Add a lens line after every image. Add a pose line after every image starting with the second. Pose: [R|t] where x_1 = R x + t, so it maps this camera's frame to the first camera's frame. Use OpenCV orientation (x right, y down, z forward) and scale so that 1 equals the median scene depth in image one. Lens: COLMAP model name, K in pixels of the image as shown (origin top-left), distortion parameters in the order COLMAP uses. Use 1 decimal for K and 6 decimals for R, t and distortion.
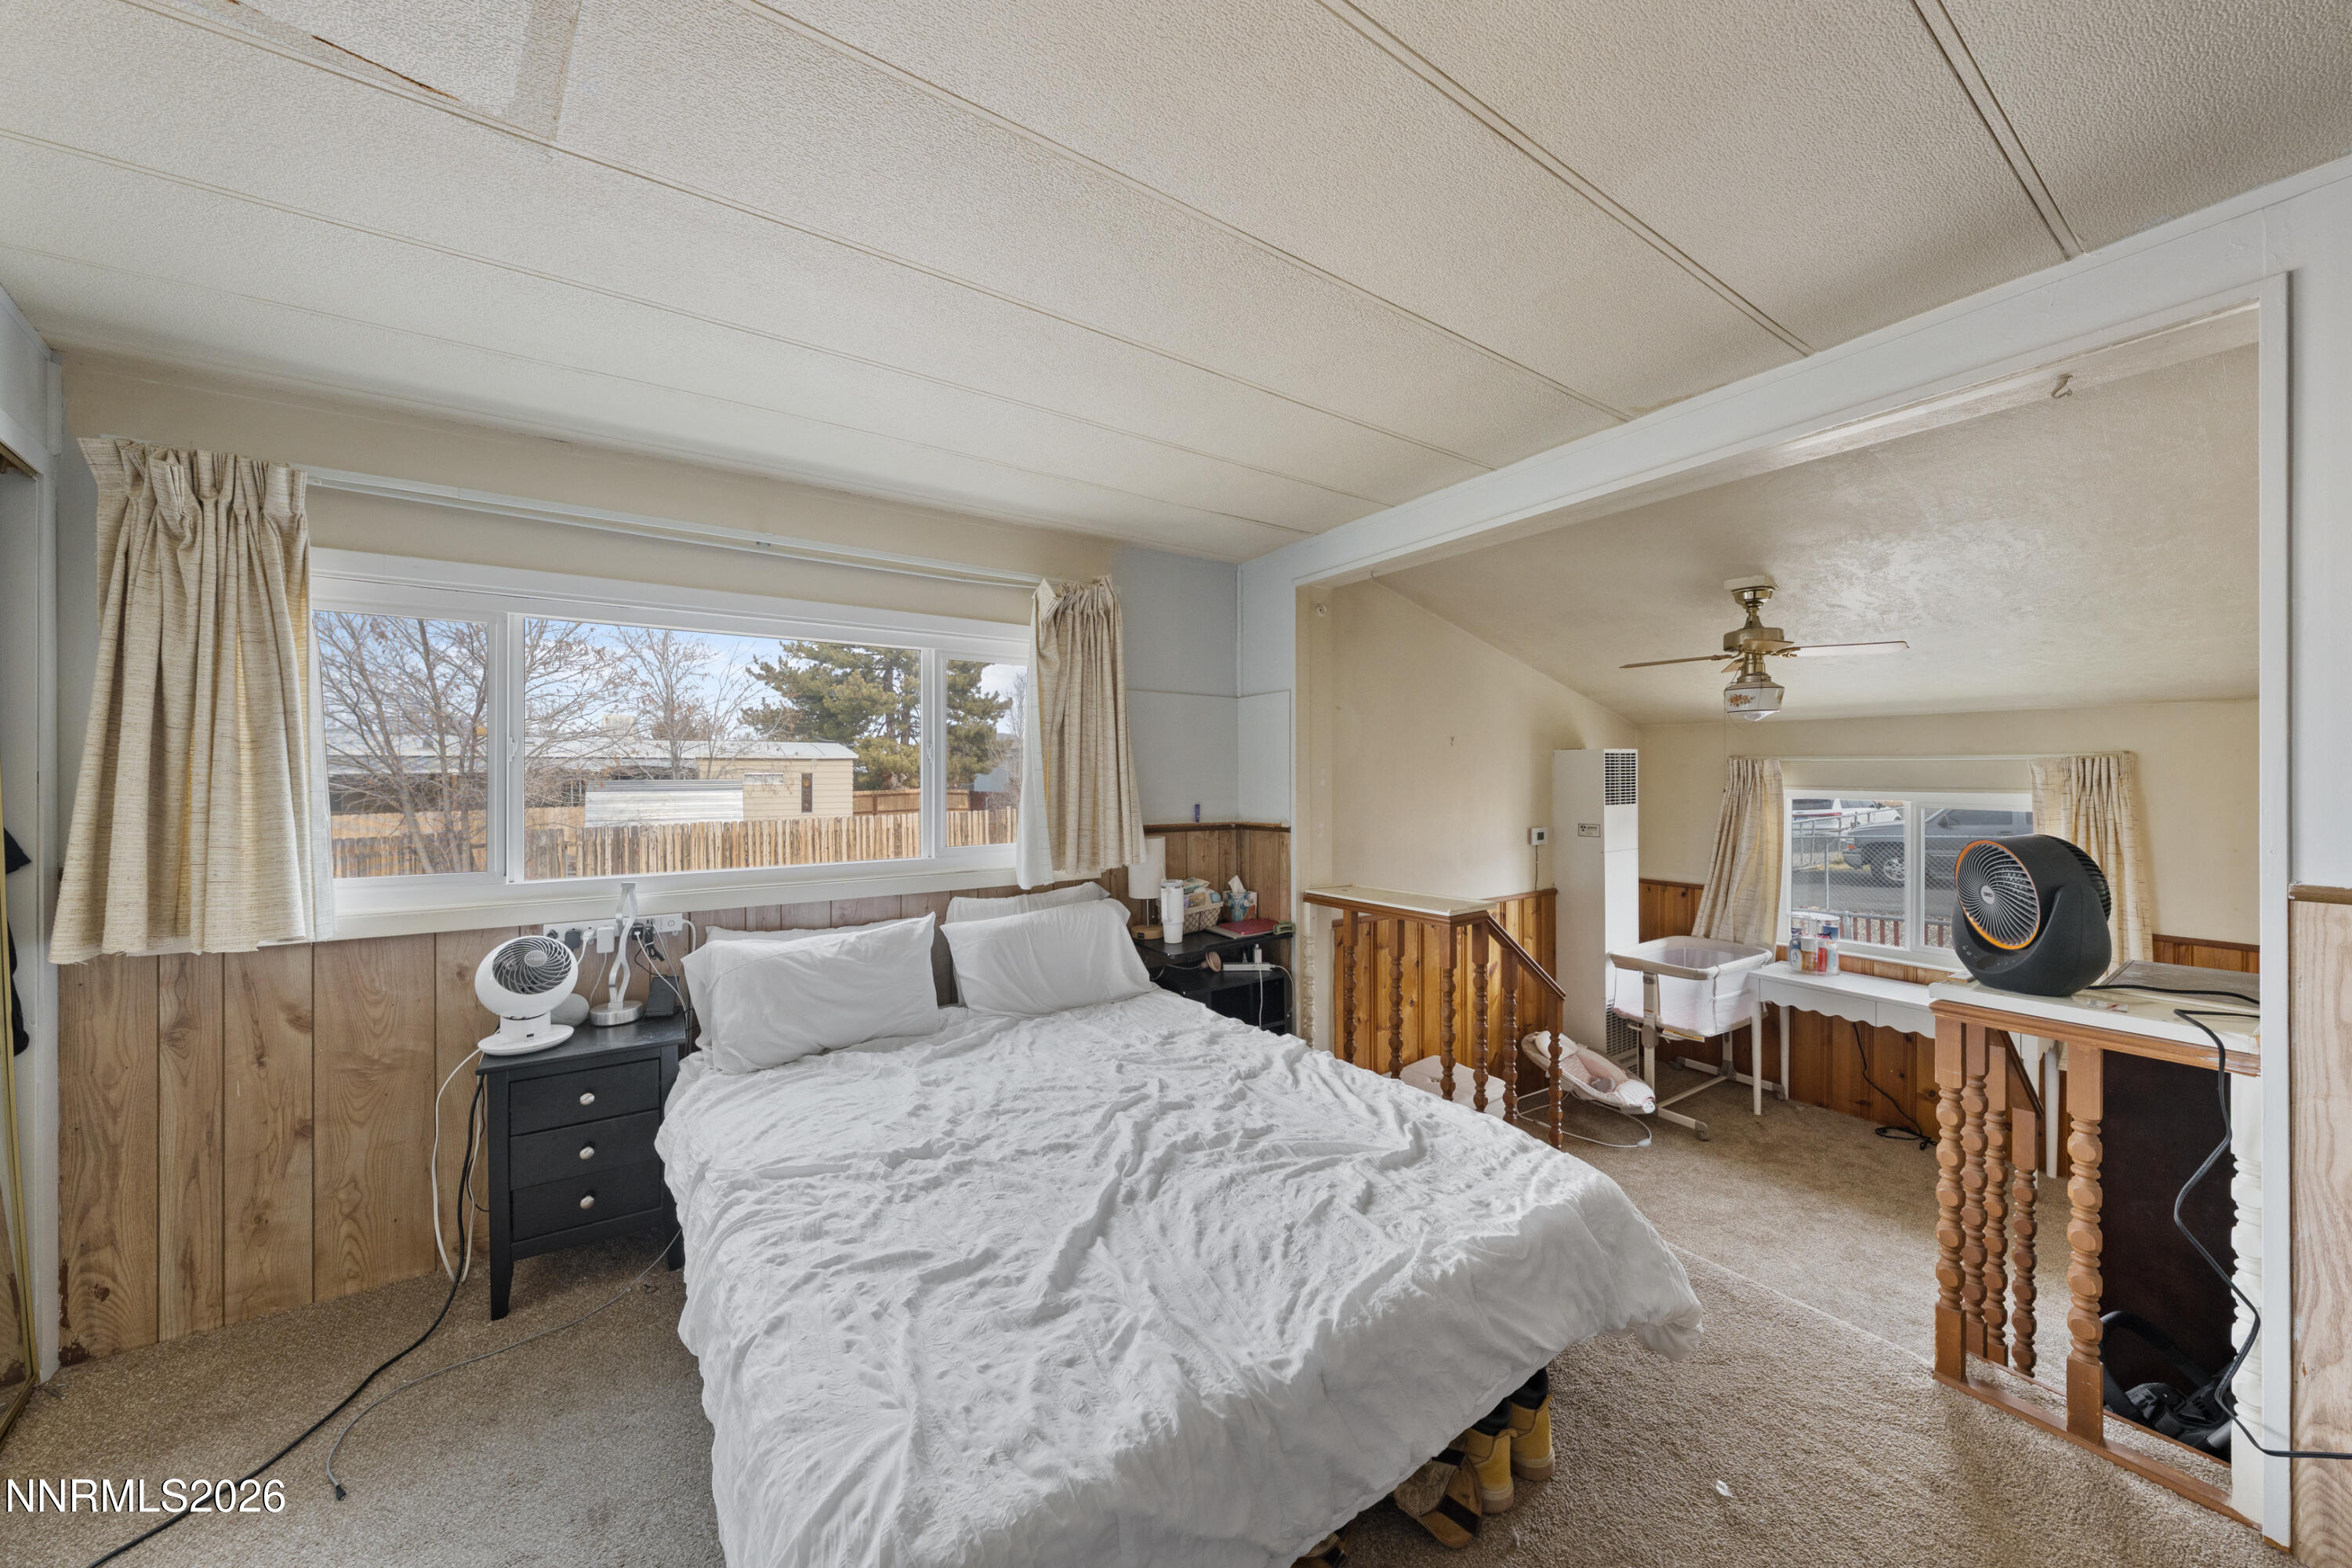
lens RADIAL K [[799.1, 0, 1176.8], [0, 799.1, 773.5], [0, 0, 1]] dist [-0.001434, -0.000248]
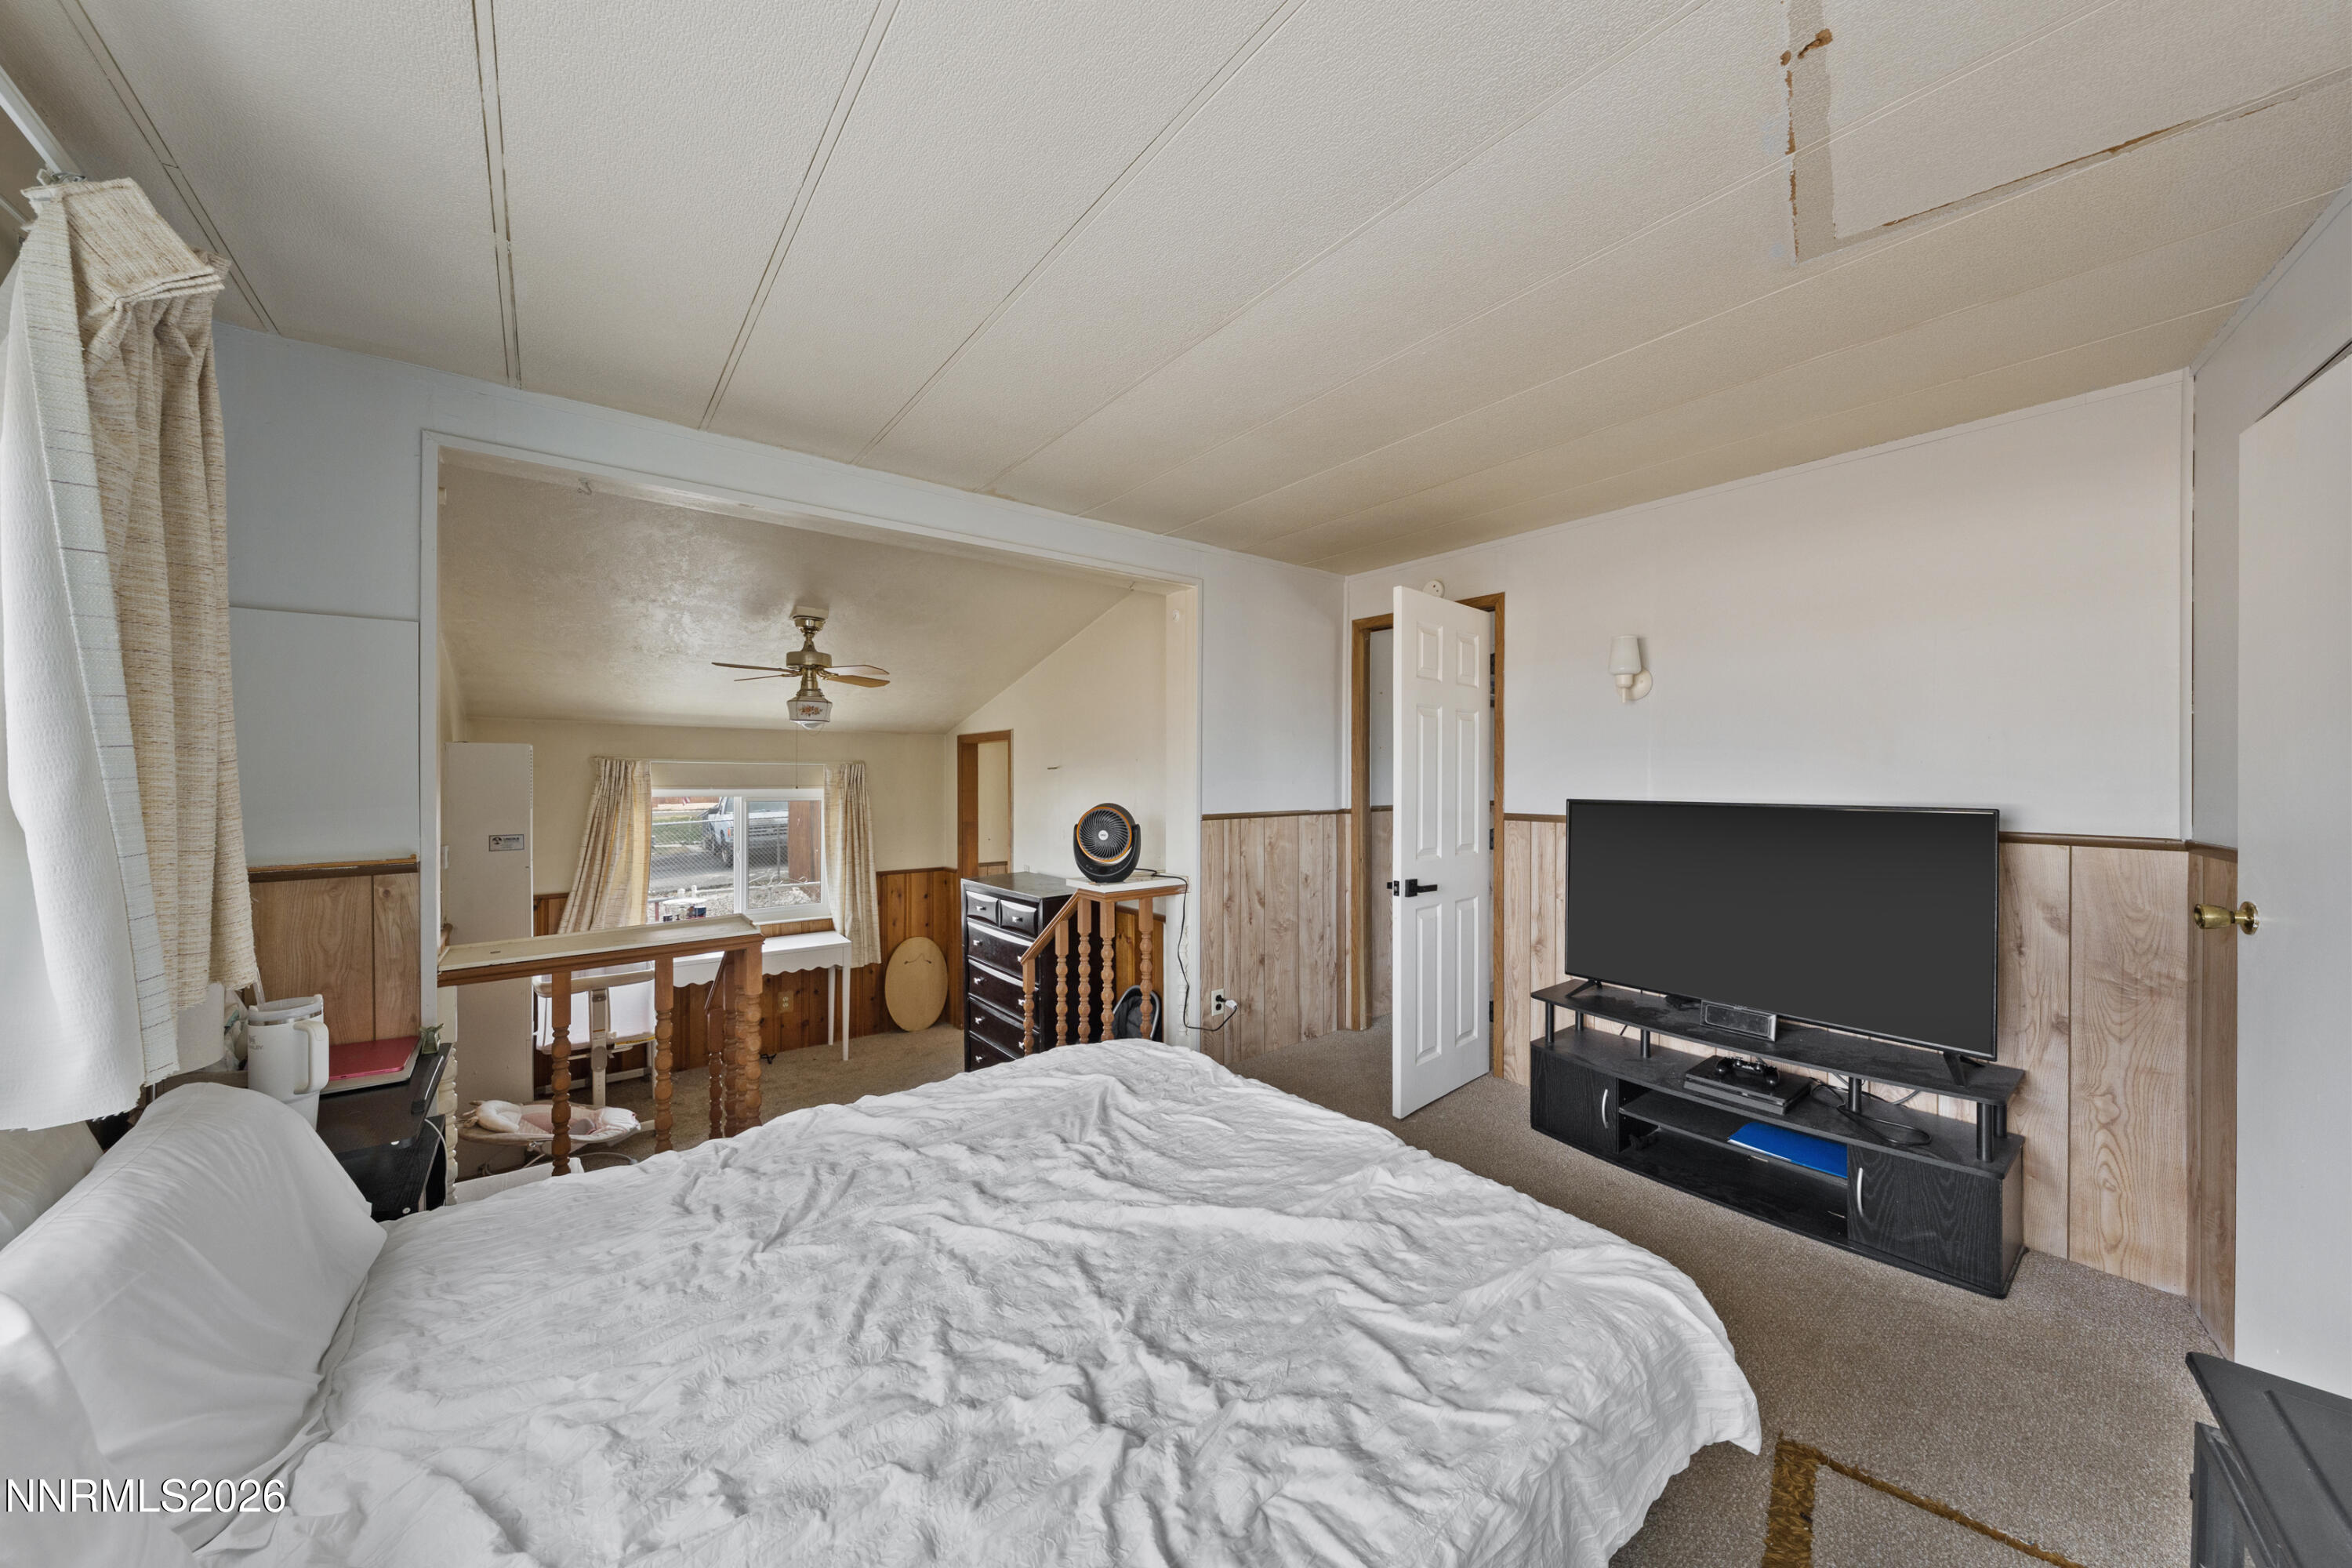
lens RADIAL K [[791.8, 0, 1175.5], [0, 791.8, 780.6], [0, 0, 1]] dist [-0.001553, -0.000097]
pose [[-0.082525, -0.002016, 0.996587, -0.459128], [0.001101, 0.999997, 0.002114, 0.008687], [-0.996588, 0.001271, -0.082523, 0.506749]]
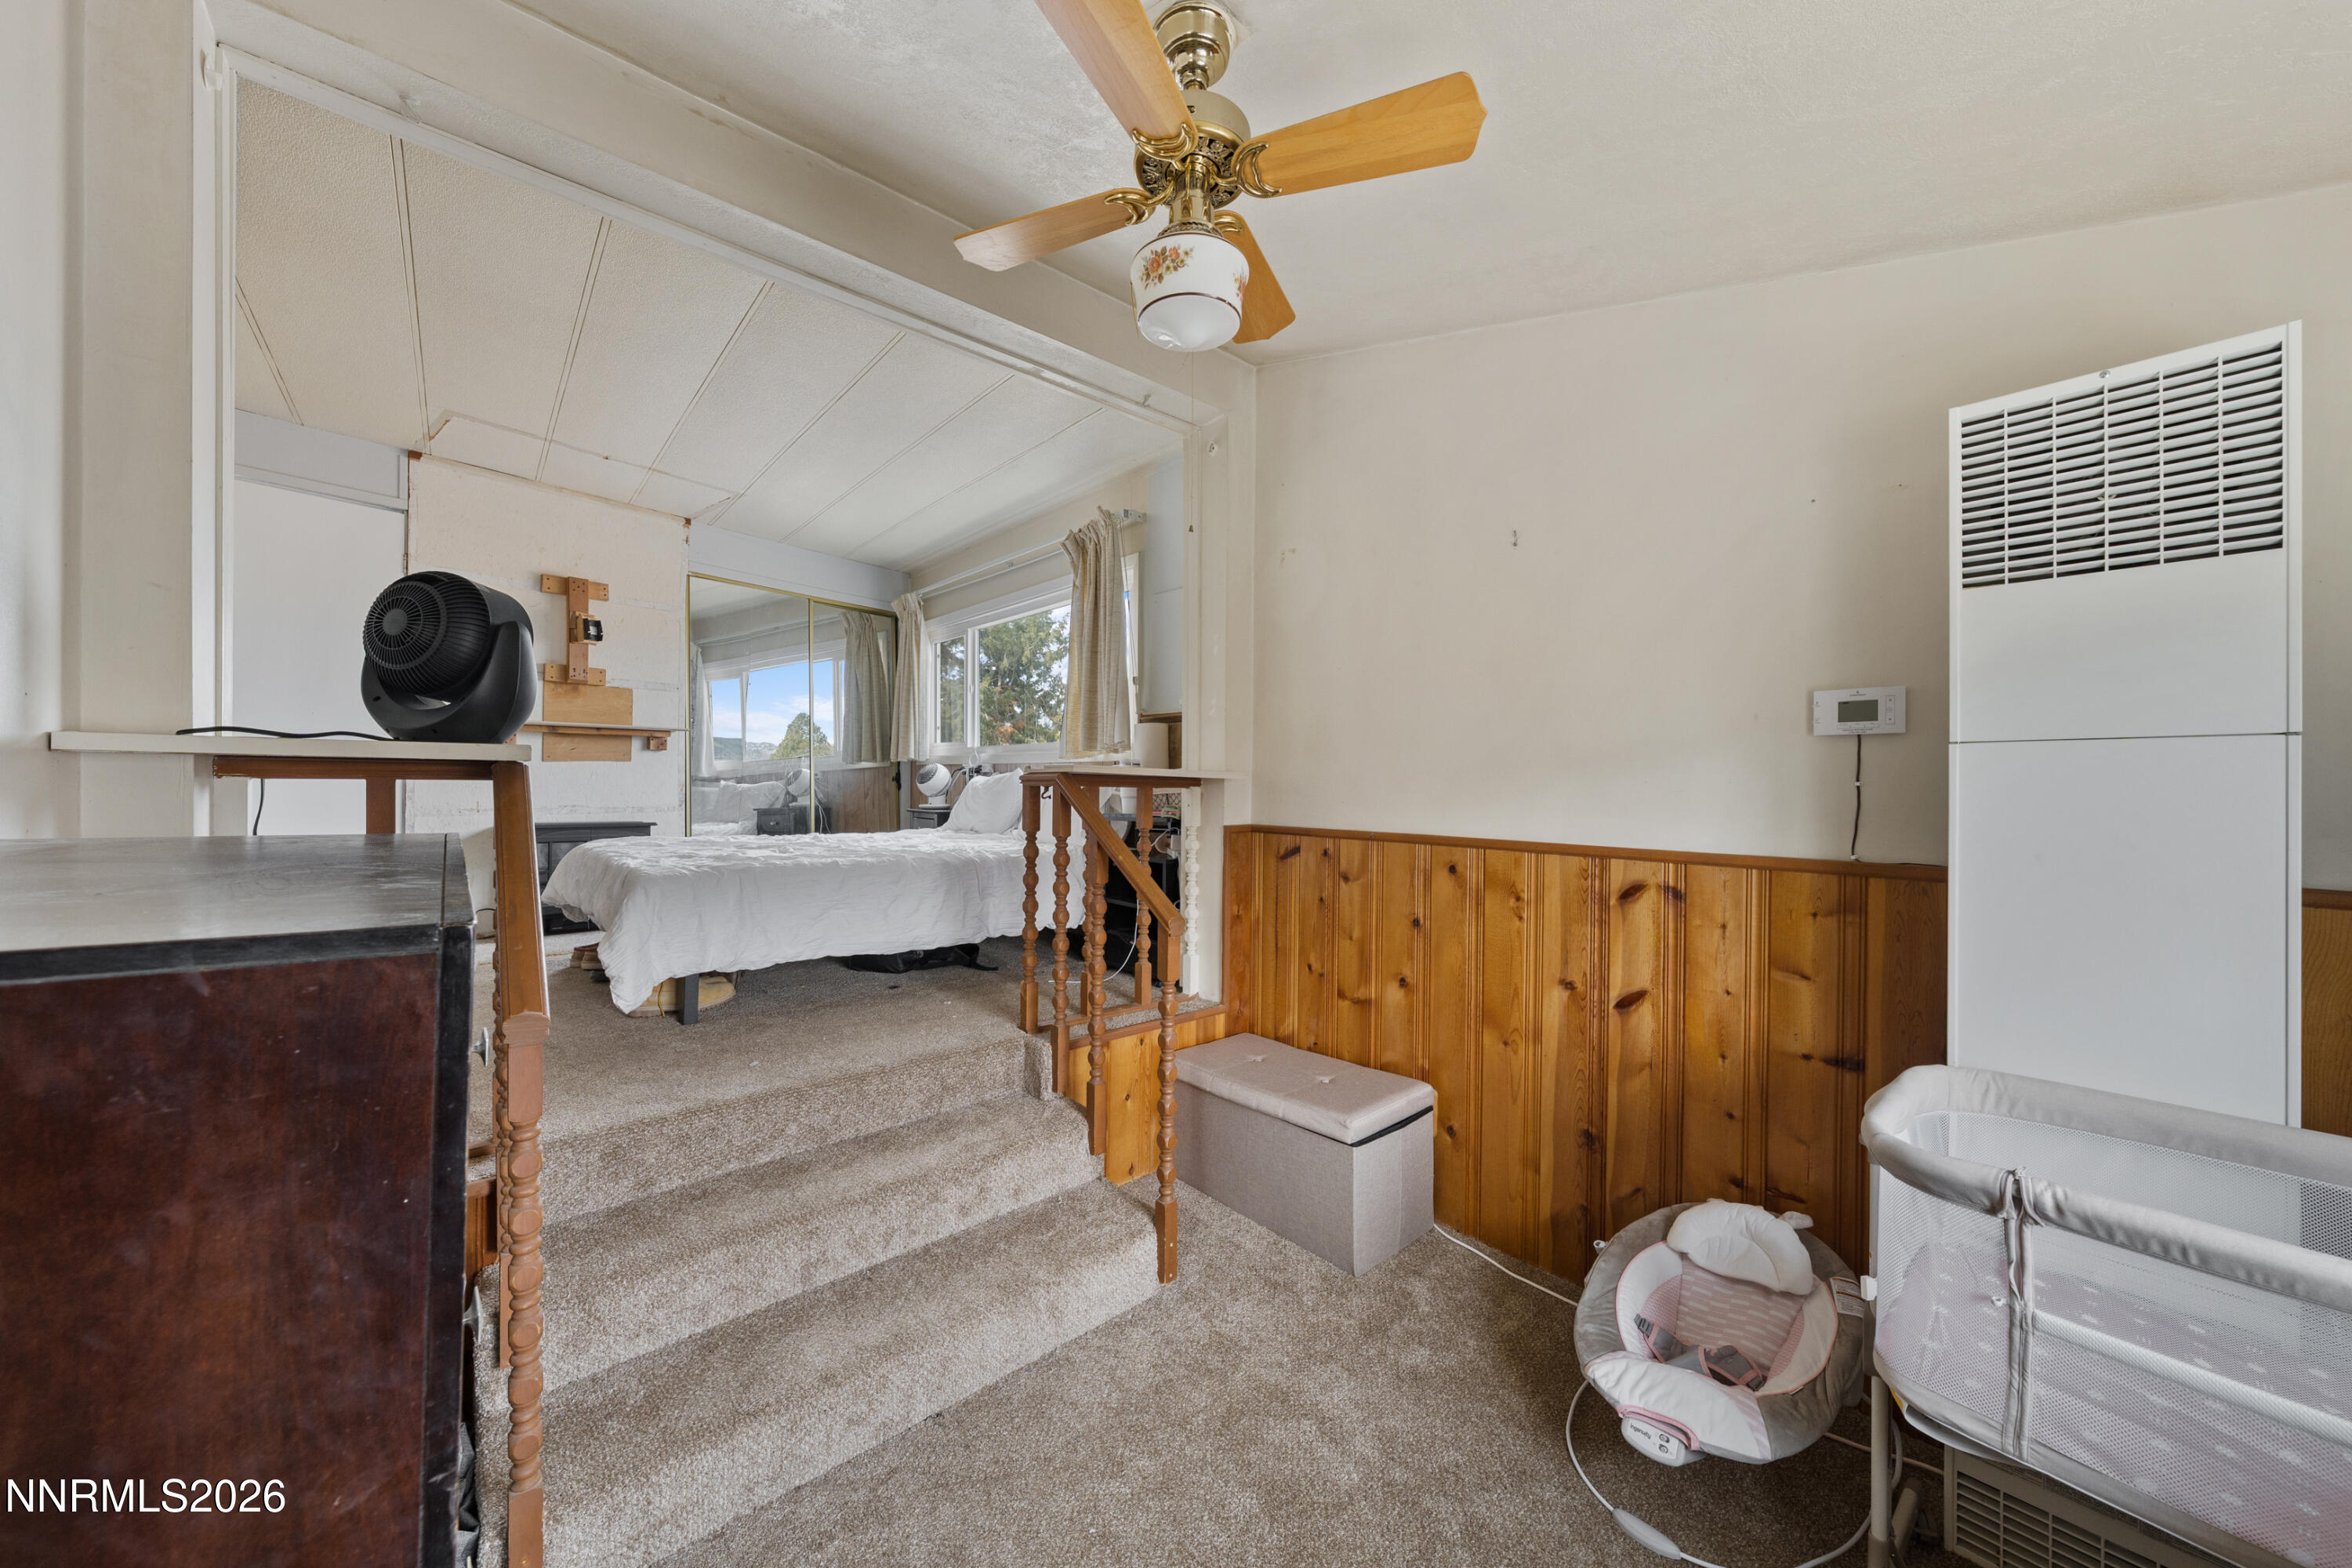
lens RADIAL K [[818.1, 0, 1166.6], [0, 818.1, 781.3], [0, 0, 1]] dist [-0.000319, 0.000028]
pose [[0.125094, 0.004064, -0.992137, 1.056882], [-0.008672, 0.999958, 0.003003, 0.150115], [0.992107, 0.008228, 0.125124, 0.852877]]
